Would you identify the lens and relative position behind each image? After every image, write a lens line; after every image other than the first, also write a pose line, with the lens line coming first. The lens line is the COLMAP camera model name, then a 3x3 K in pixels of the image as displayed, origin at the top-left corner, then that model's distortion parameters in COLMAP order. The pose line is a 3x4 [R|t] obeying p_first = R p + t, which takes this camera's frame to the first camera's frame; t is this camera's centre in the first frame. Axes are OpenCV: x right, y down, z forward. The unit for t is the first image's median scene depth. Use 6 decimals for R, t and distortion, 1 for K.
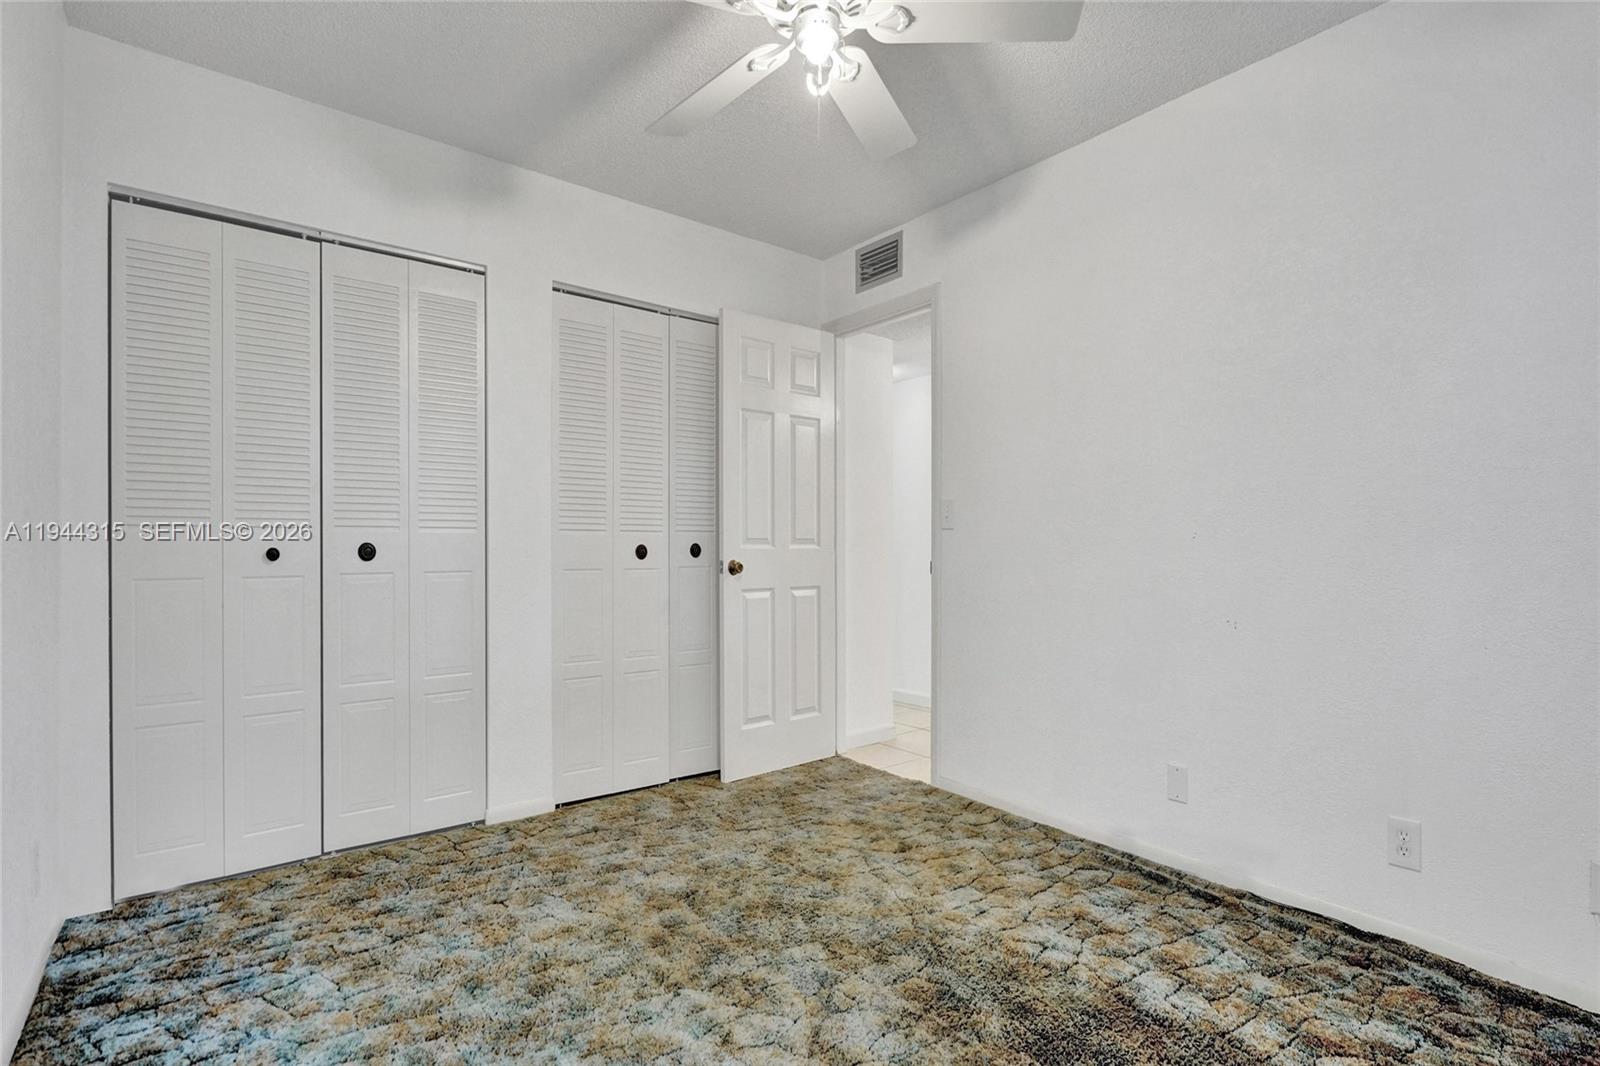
lens RADIAL K [[736.0, 0, 796.0], [0, 736.0, 544.8], [0, 0, 1]] dist [0.024622, -0.015588]
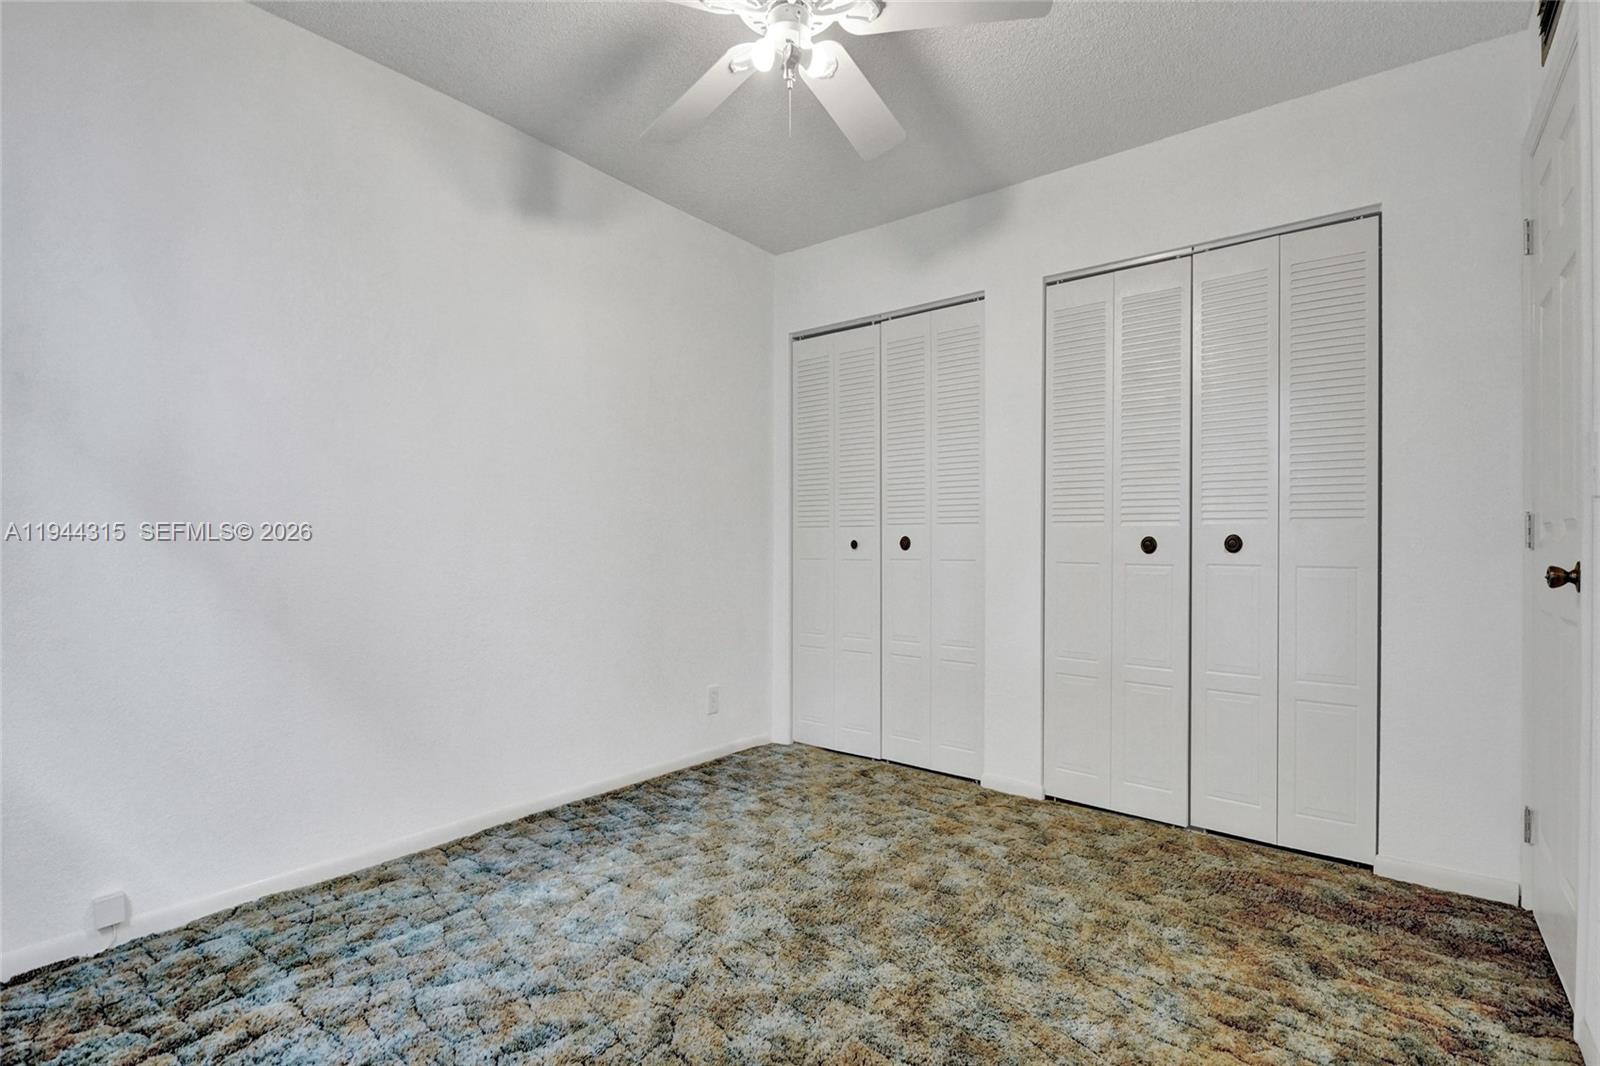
lens RADIAL K [[739.3, 0, 800.0], [0, 739.3, 533.0], [0, 0, 1]] dist [-0.001405, -0.000590]
pose [[0.256091, -0.007477, -0.966624, 0.625585], [0.000782, 0.999971, -0.007527, 0.001253], [0.966652, 0.001171, 0.256090, 0.459645]]
